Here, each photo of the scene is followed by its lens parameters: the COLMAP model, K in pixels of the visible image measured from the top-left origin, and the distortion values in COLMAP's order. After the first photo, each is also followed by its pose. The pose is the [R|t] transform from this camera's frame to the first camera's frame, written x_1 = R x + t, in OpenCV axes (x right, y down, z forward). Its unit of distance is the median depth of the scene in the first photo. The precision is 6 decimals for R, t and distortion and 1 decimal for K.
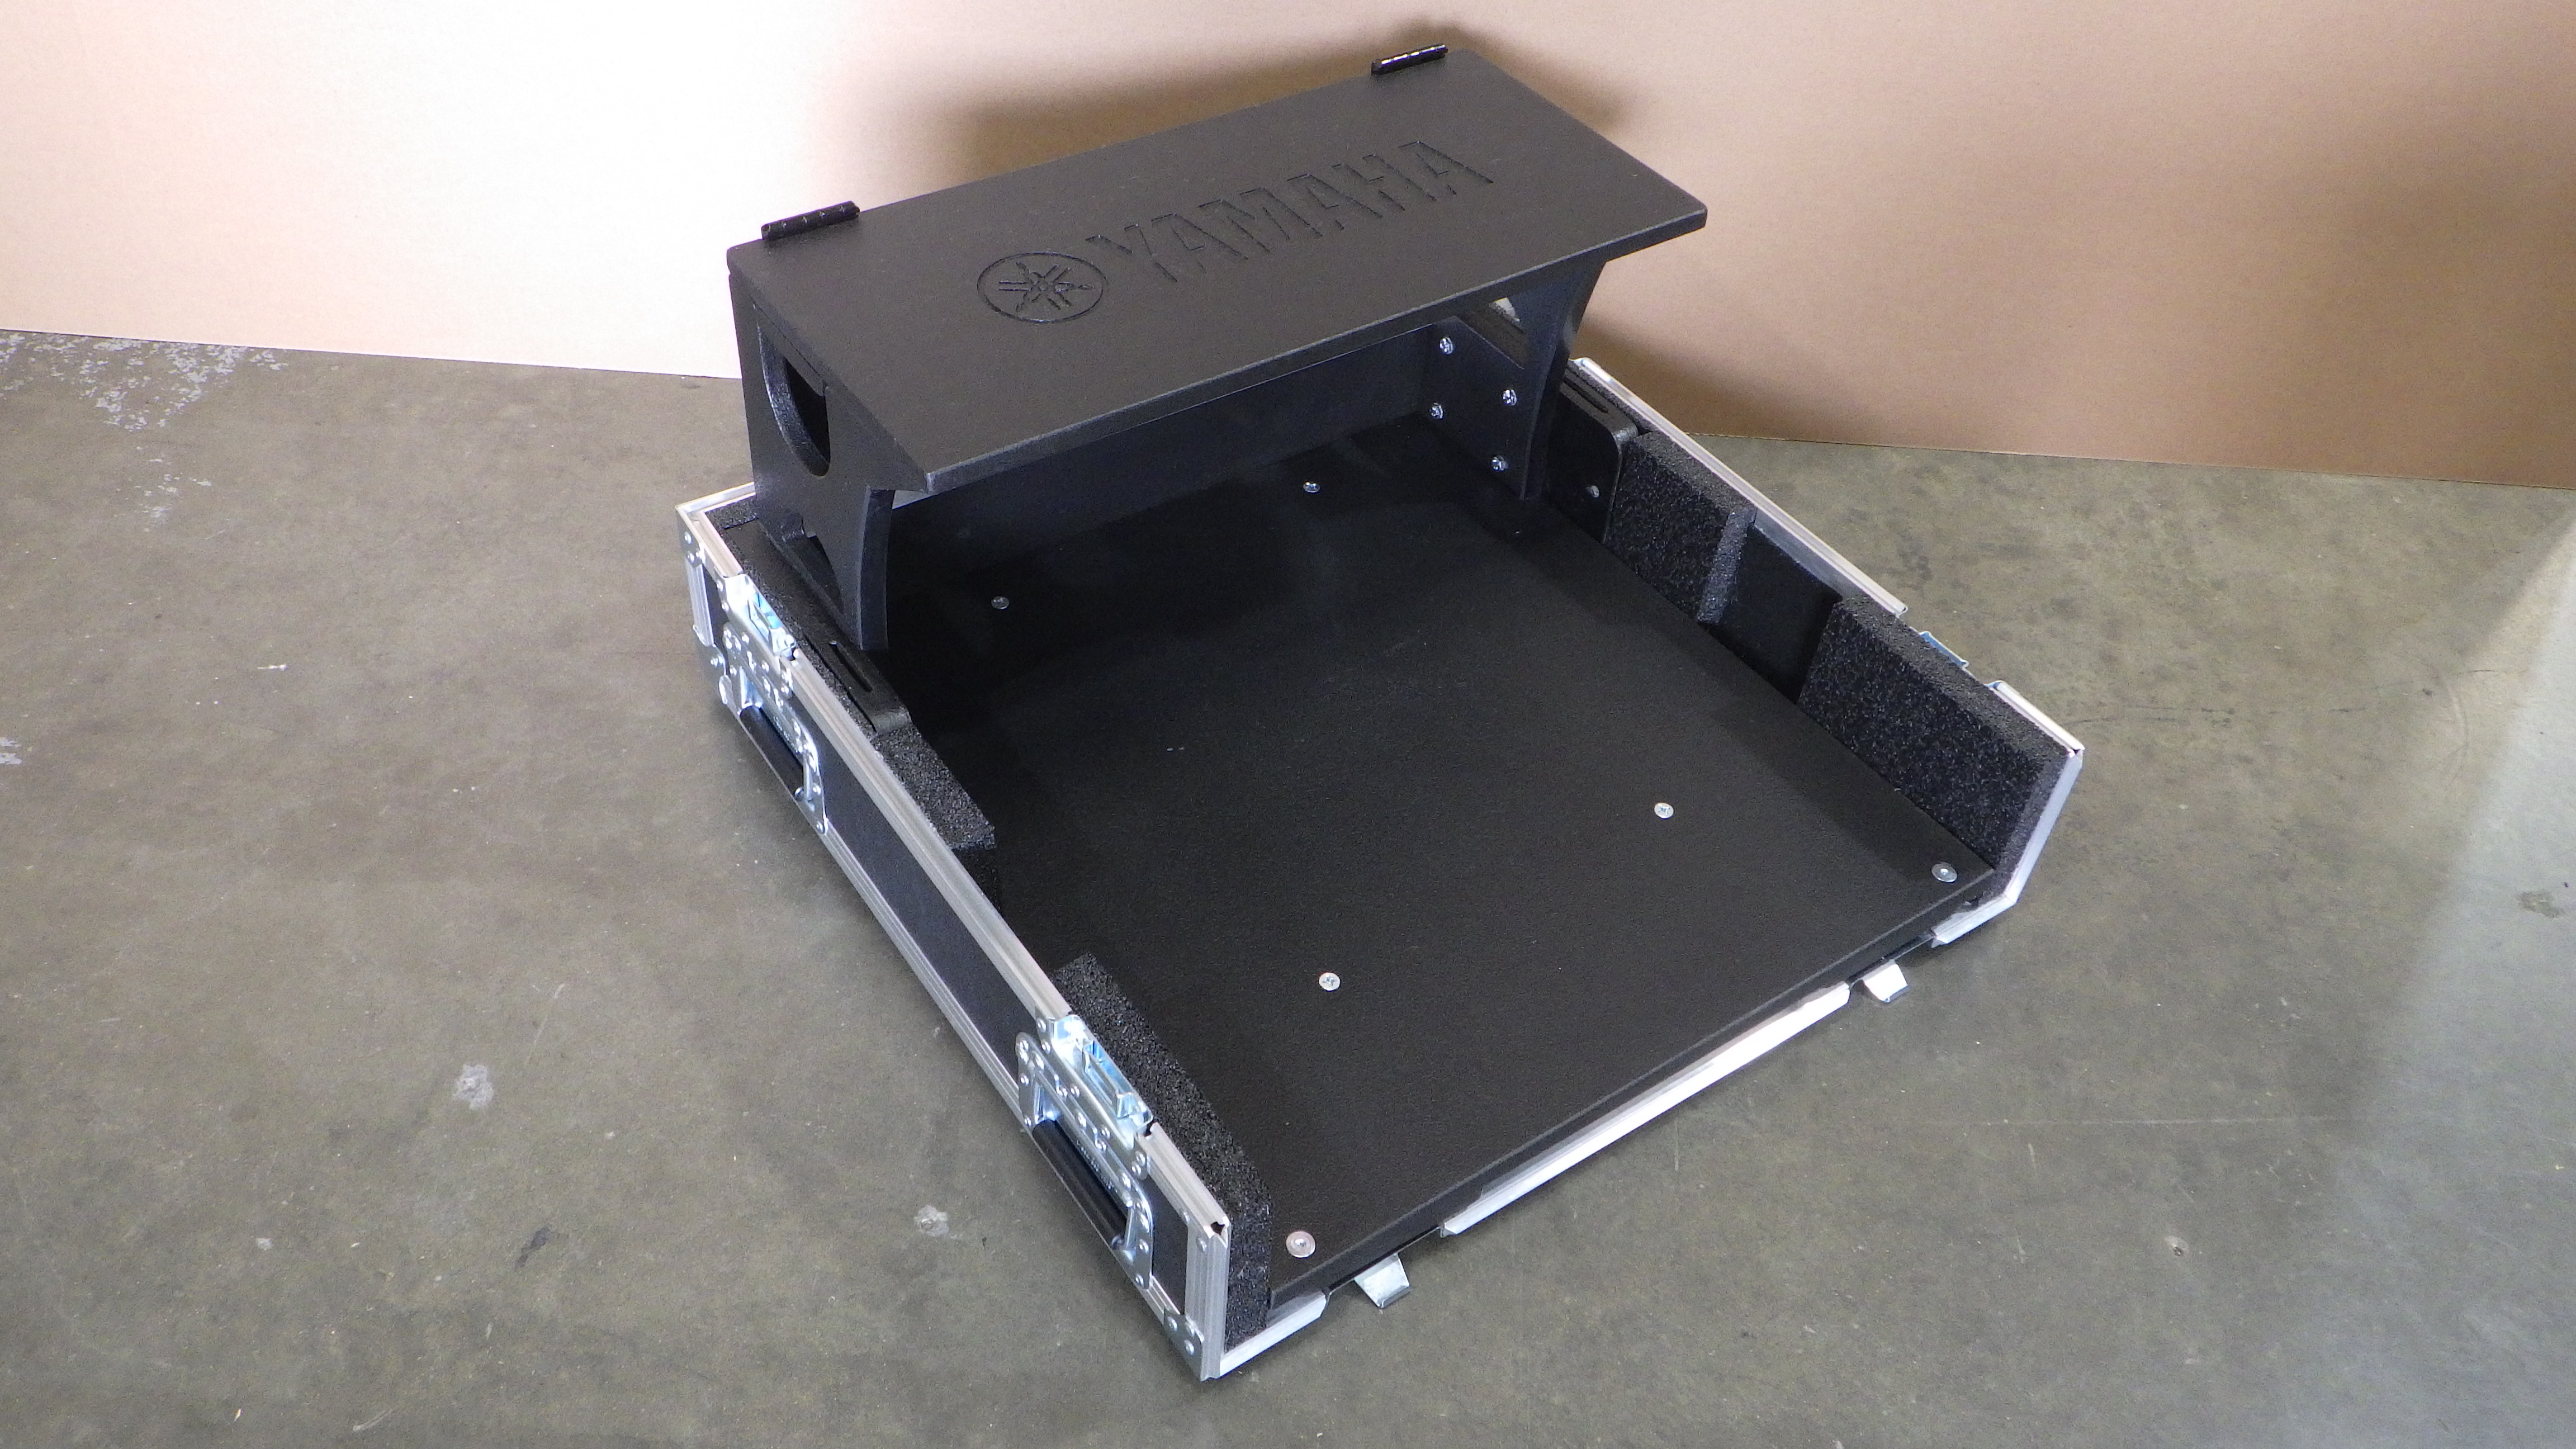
lens RADIAL K [[2154.1, 0, 1300.7], [0, 2154.1, 706.9], [0, 0, 1]] dist [-0.001110, 0.001485]
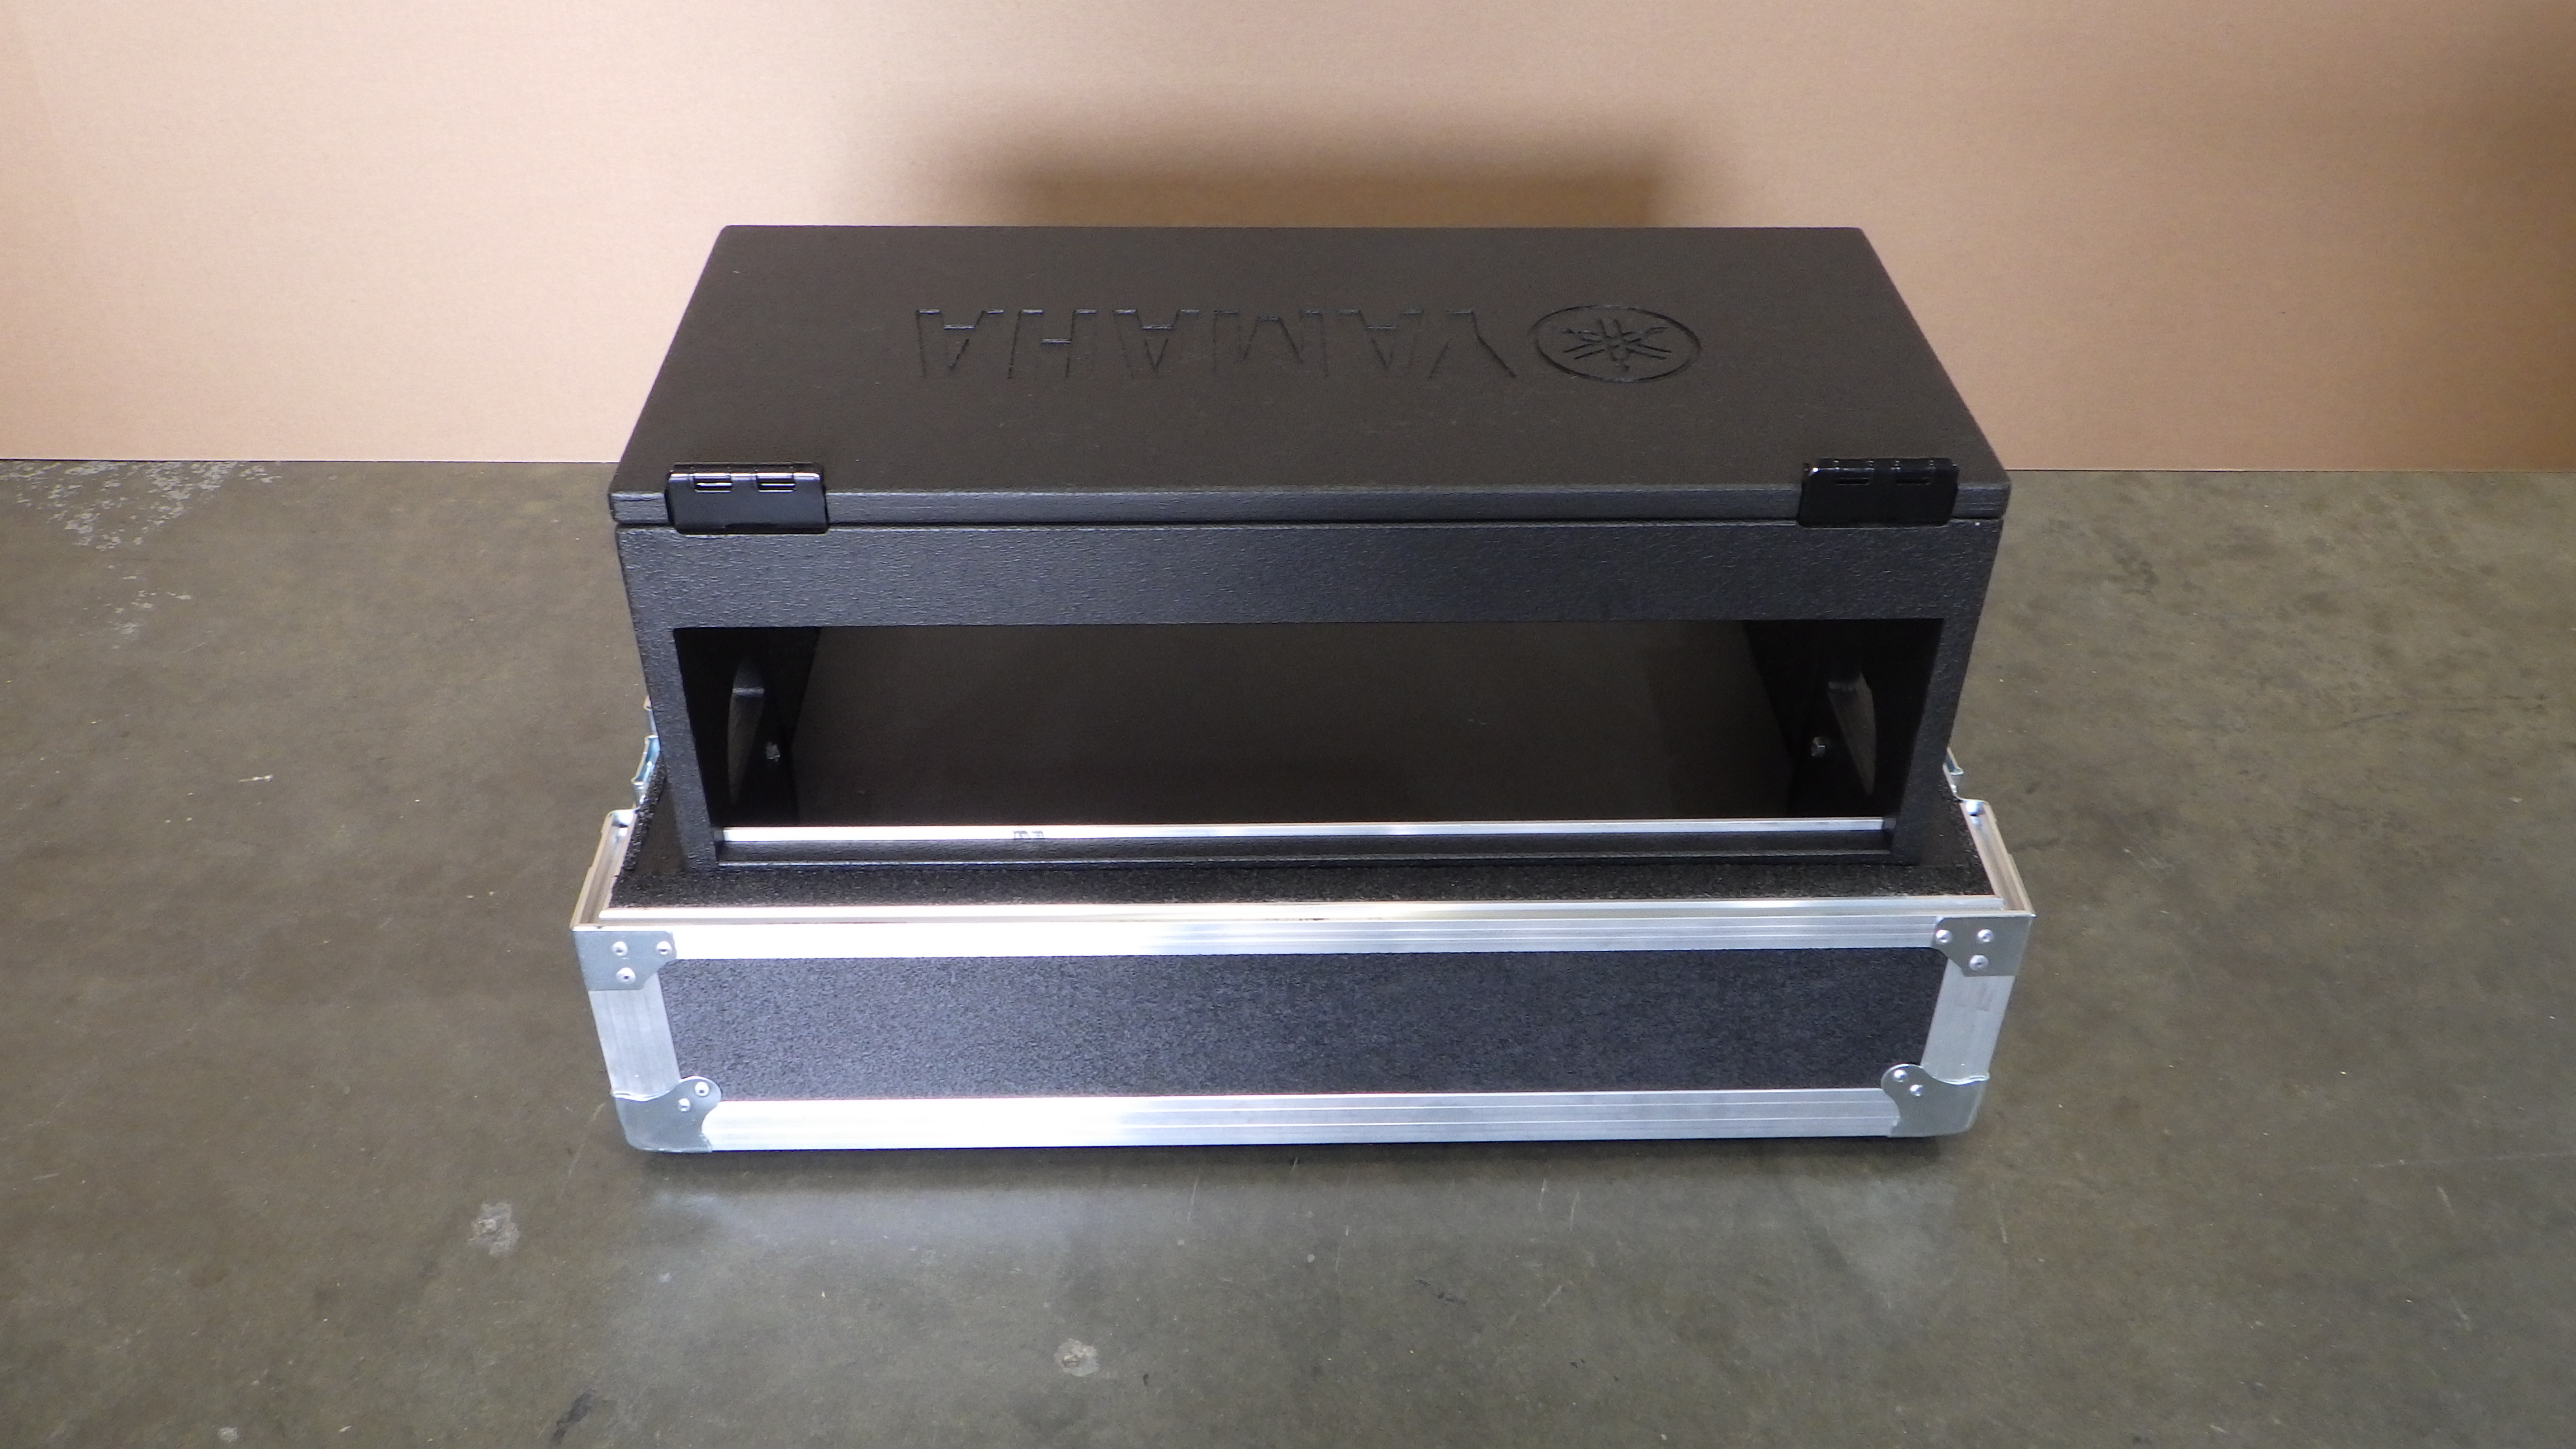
lens RADIAL K [[2154.1, 0, 1298.0], [0, 2154.1, 702.0], [0, 0, 1]] dist [-0.001110, 0.001485]
pose [[0.997707, -0.066857, -0.010580, -0.050059], [0.064935, 0.989485, -0.129240, 0.081716], [0.019109, 0.128256, 0.991557, 0.145055]]
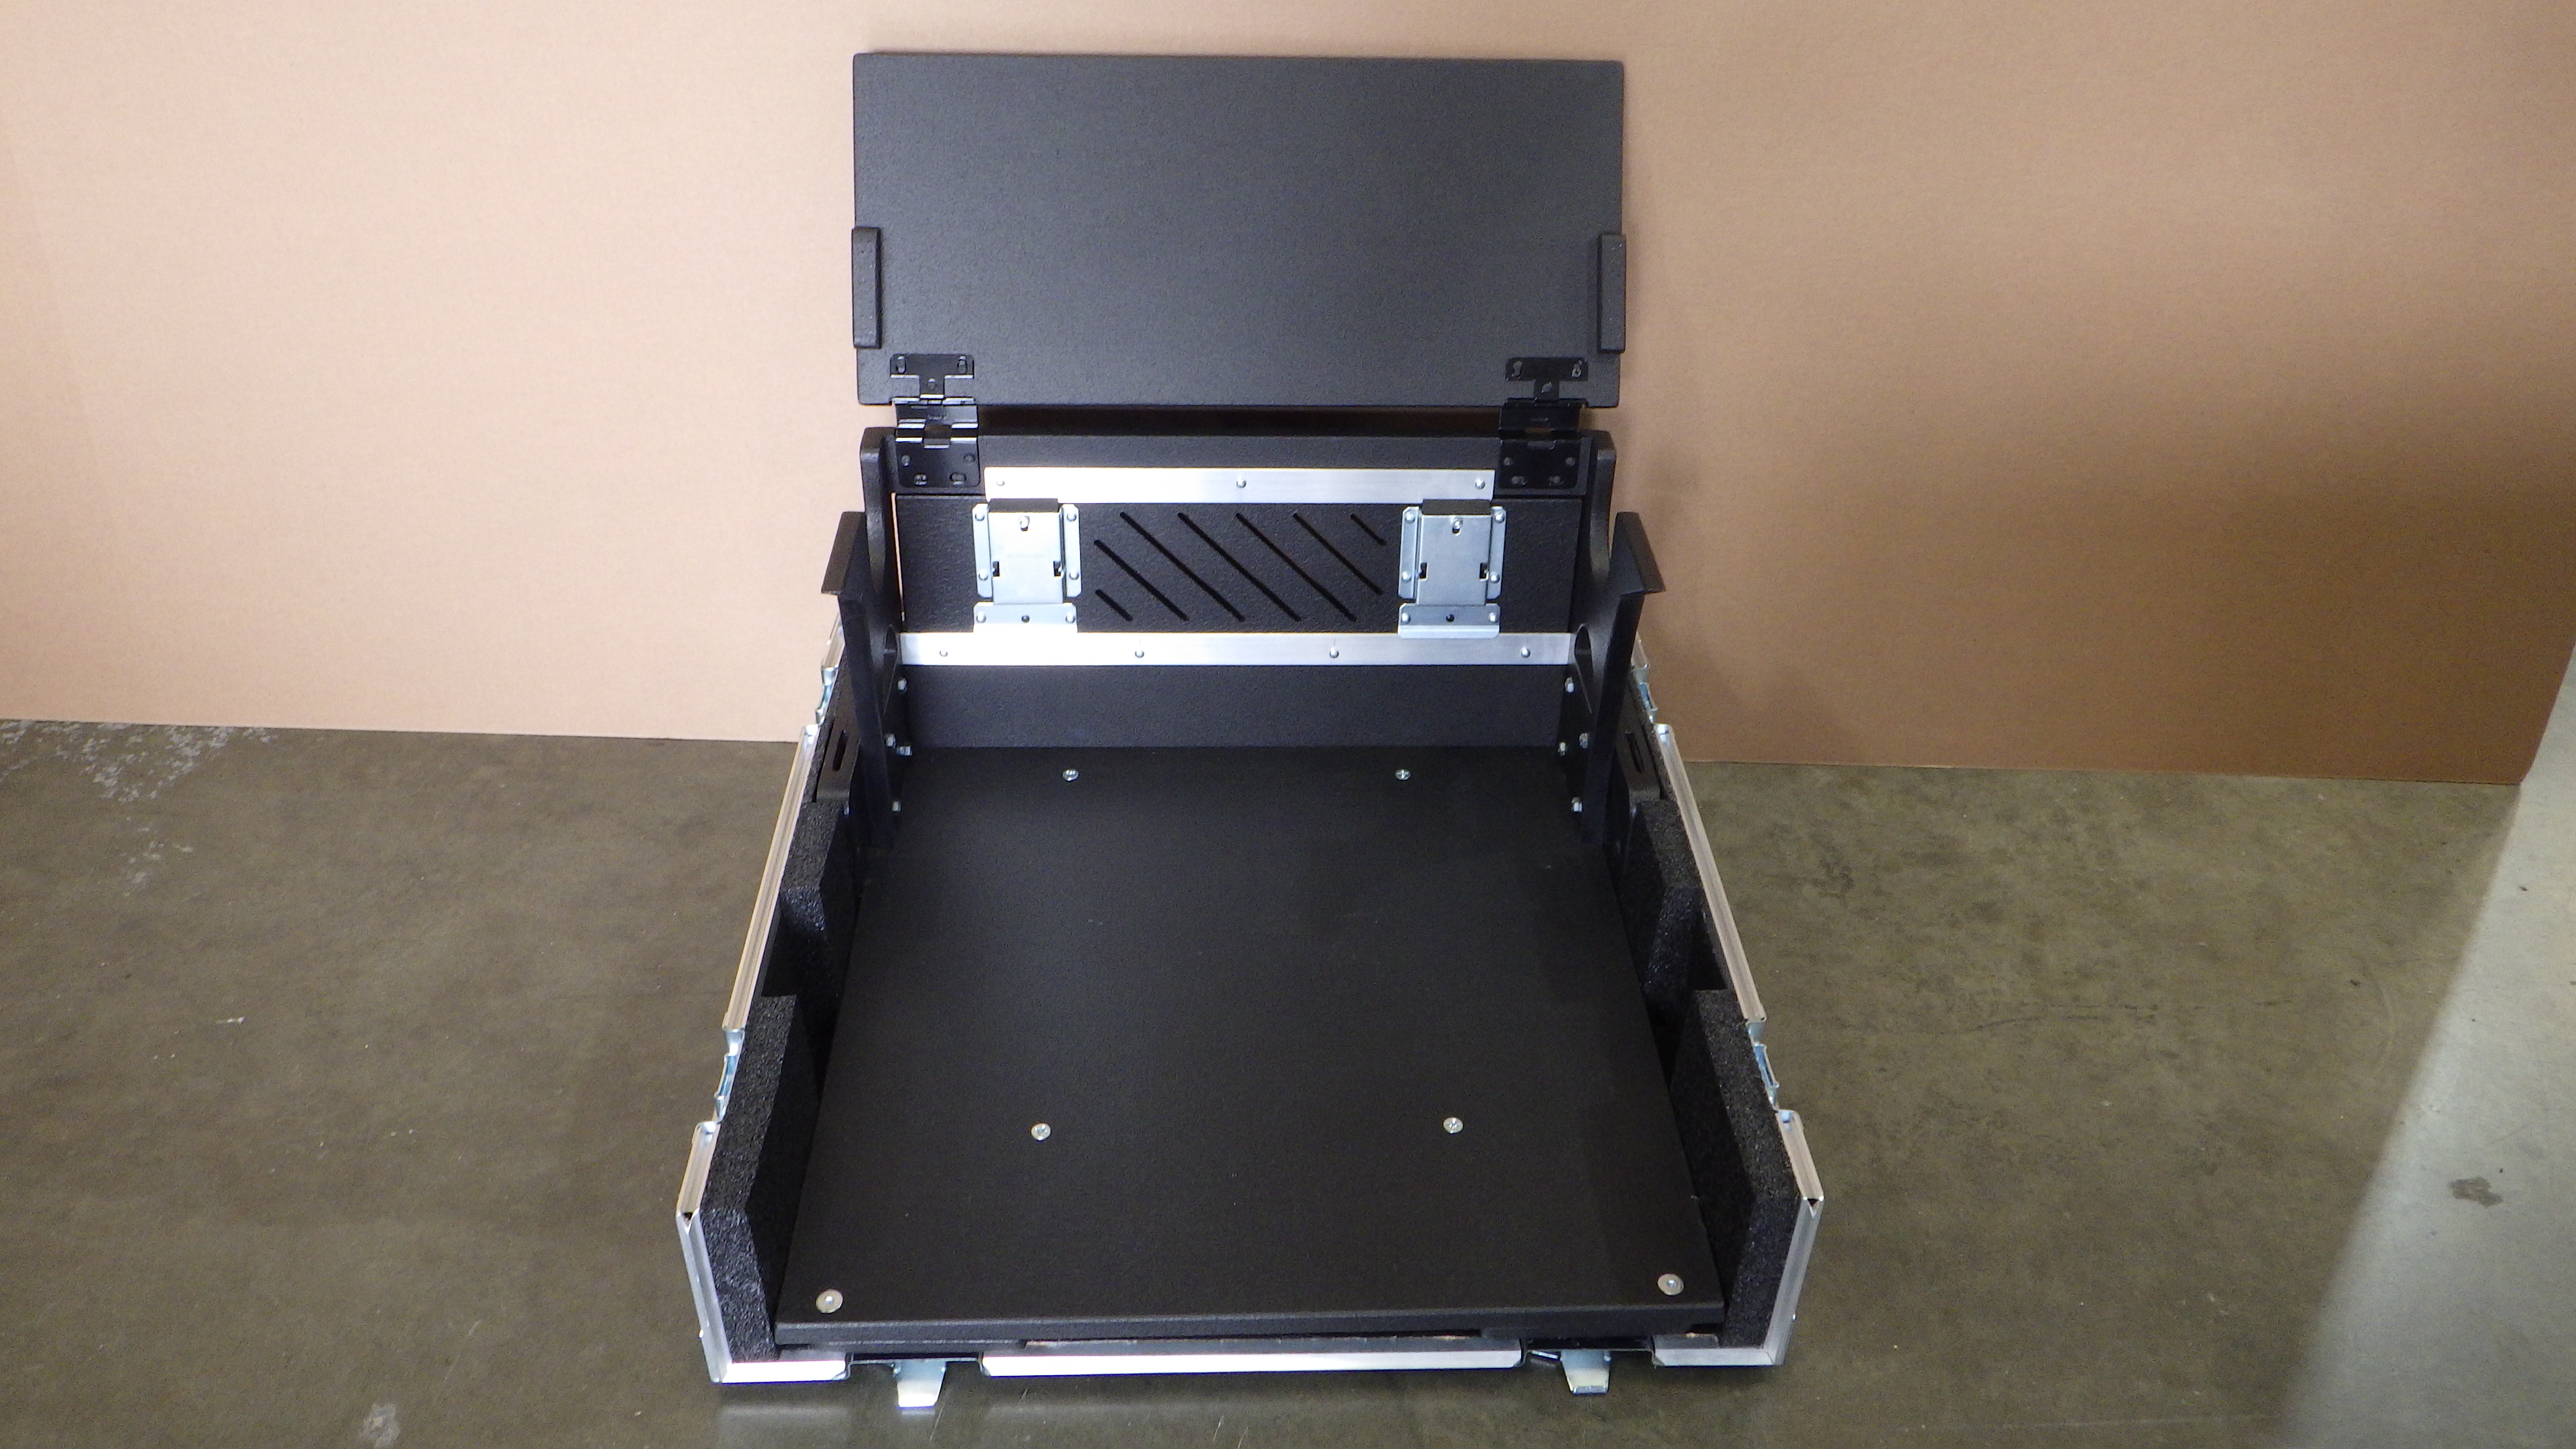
lens RADIAL K [[2154.1, 0, 1301.1], [0, 2154.1, 701.0], [0, 0, 1]] dist [-0.001110, 0.001485]
pose [[0.998879, -0.035666, -0.031113, 0.070237], [0.029833, 0.984798, -0.171122, 0.021122], [0.036743, 0.170002, 0.984758, -0.027875]]
